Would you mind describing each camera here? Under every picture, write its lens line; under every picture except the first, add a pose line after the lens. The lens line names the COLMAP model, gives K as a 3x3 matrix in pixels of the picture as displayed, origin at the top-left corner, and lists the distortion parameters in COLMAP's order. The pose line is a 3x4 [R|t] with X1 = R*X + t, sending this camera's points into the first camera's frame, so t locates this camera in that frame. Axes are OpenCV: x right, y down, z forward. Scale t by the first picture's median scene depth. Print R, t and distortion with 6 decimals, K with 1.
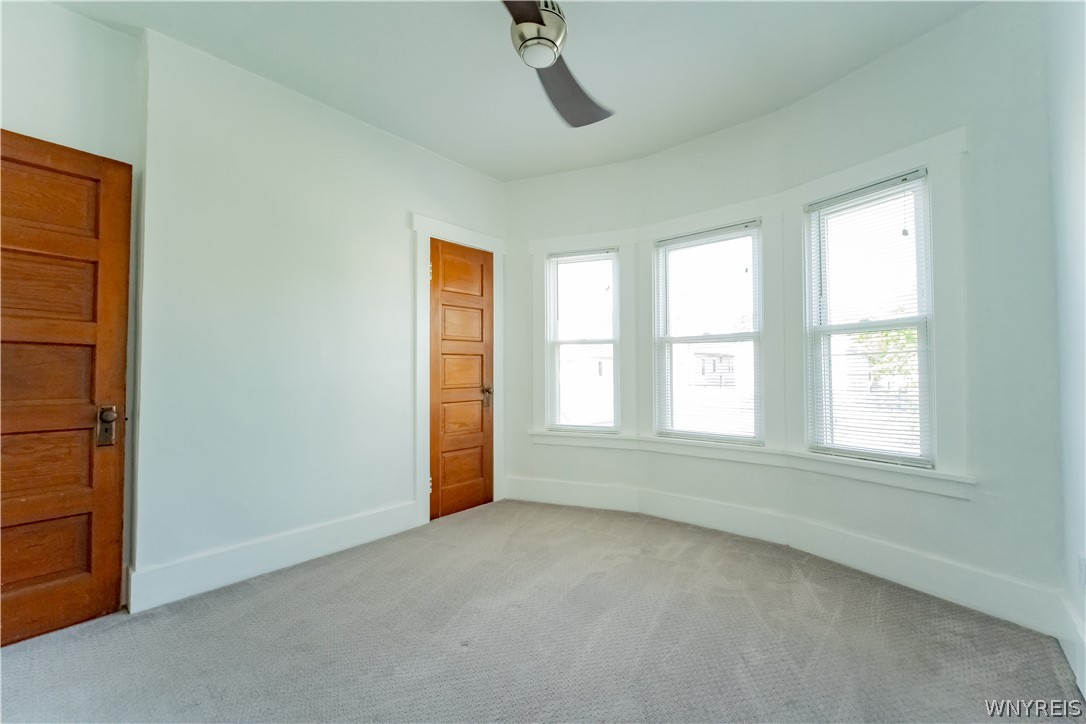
lens RADIAL K [[451.1, 0, 543.0], [0, 451.1, 362.0], [0, 0, 1]] dist [0.000273, -0.000122]
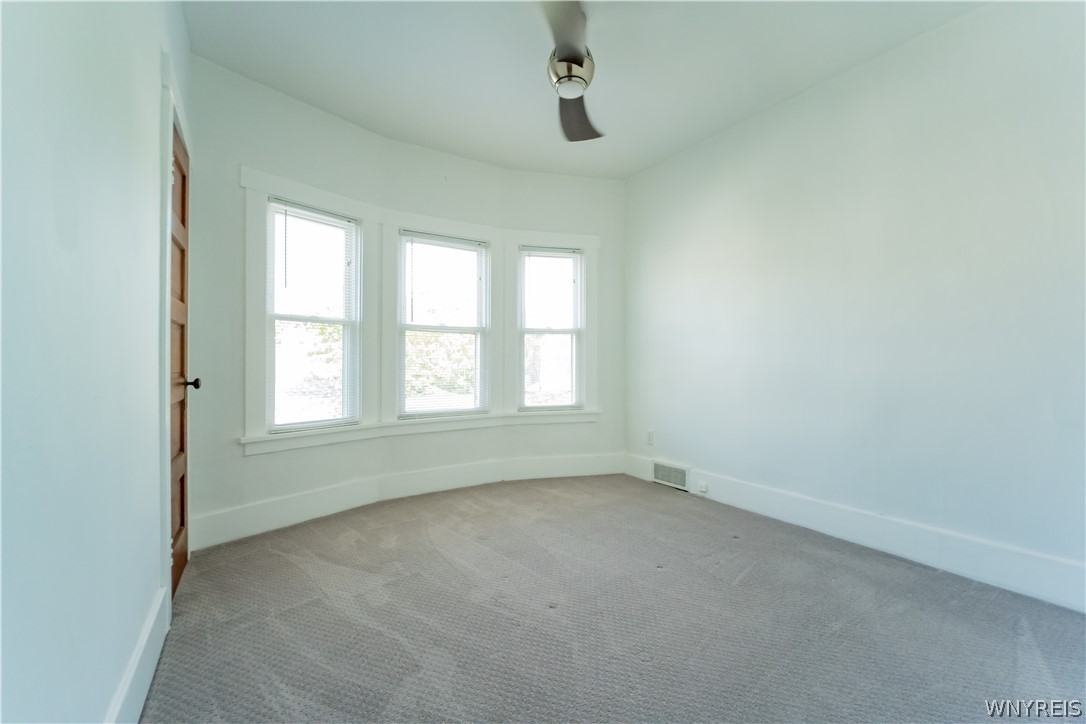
lens RADIAL K [[451.1, 0, 543.0], [0, 451.1, 362.0], [0, 0, 1]] dist [0.000273, -0.000122]
pose [[0.285690, 0.006300, 0.958301, -0.653528], [-0.019104, 0.999817, -0.000877, 0.029035], [-0.958132, -0.018056, 0.285758, 0.407910]]
